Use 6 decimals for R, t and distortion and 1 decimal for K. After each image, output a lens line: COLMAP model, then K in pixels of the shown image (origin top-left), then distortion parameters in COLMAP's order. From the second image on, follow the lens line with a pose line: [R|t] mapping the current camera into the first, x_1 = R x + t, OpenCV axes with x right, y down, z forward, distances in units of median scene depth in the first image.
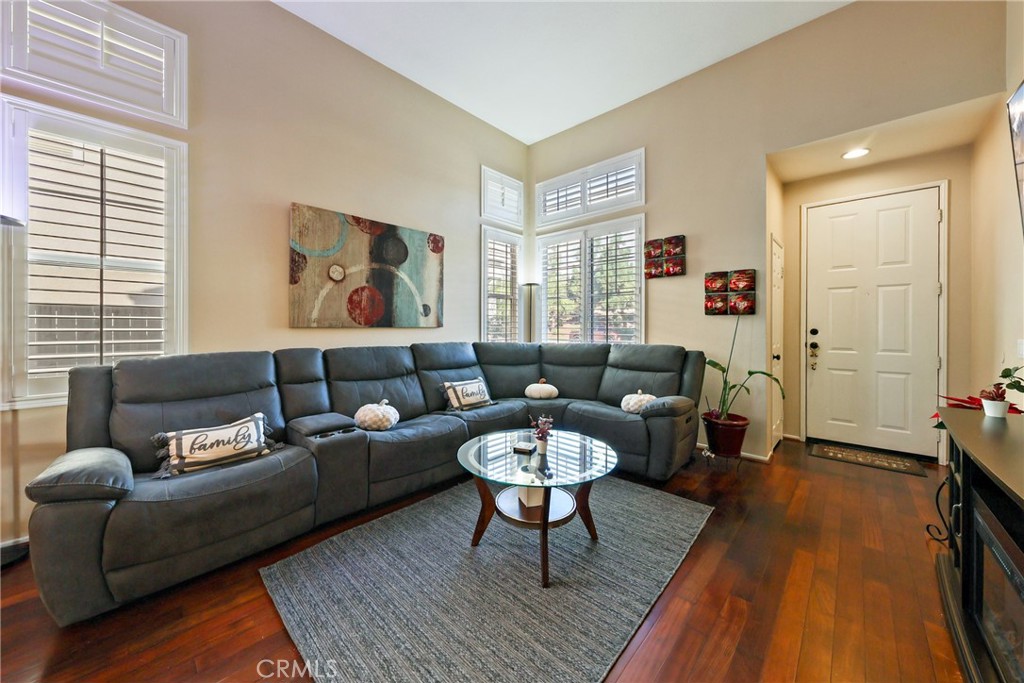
lens RADIAL K [[366.6, 0, 497.9], [0, 366.6, 325.4], [0, 0, 1]] dist [-0.000408, -0.000703]
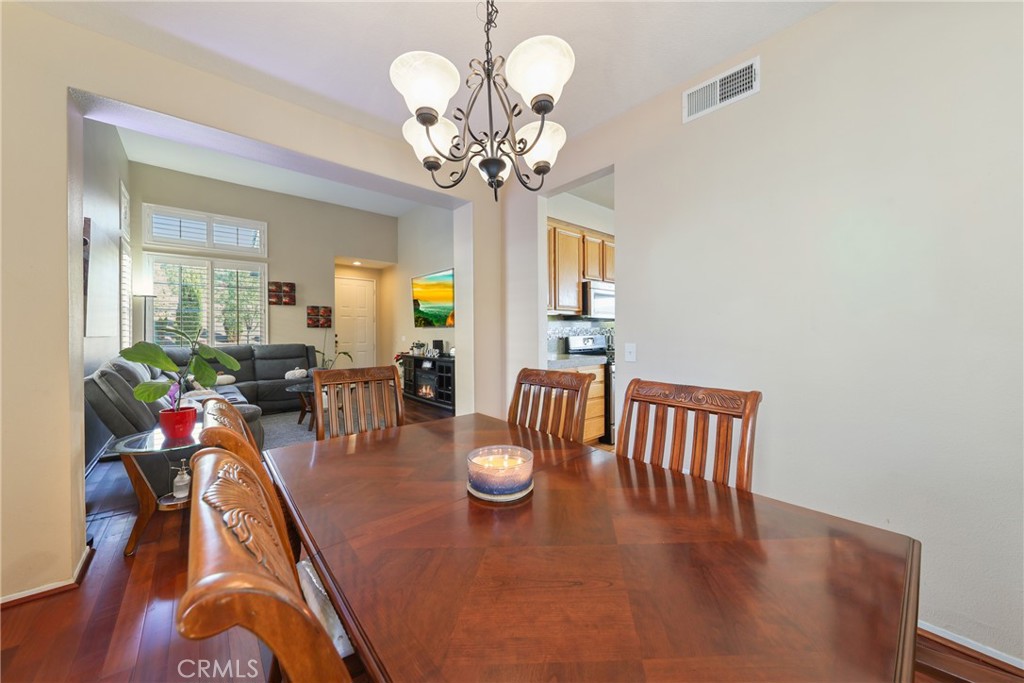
lens RADIAL K [[366.6, 0, 506.8], [0, 366.6, 333.9], [0, 0, 1]] dist [-0.000408, -0.000703]
pose [[0.107601, -0.006574, 0.994172, -1.286311], [0.007559, 0.999955, 0.005794, 0.002163], [-0.994165, 0.006891, 0.107646, -0.258045]]
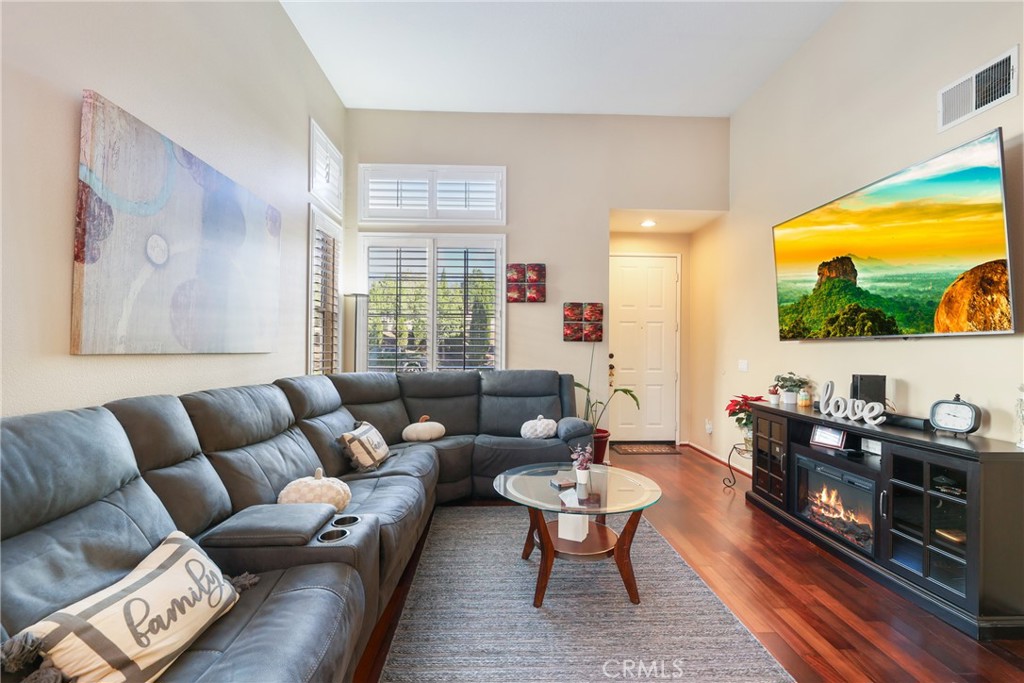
lens RADIAL K [[457.7, 0, 507.0], [0, 457.7, 345.9], [0, 0, 1]] dist [0.001585, -0.000074]
pose [[0.697139, 0.008931, 0.716880, -0.545353], [-0.006212, 0.999960, -0.006417, -0.004656], [-0.716909, 0.000020, 0.697167, 0.180945]]
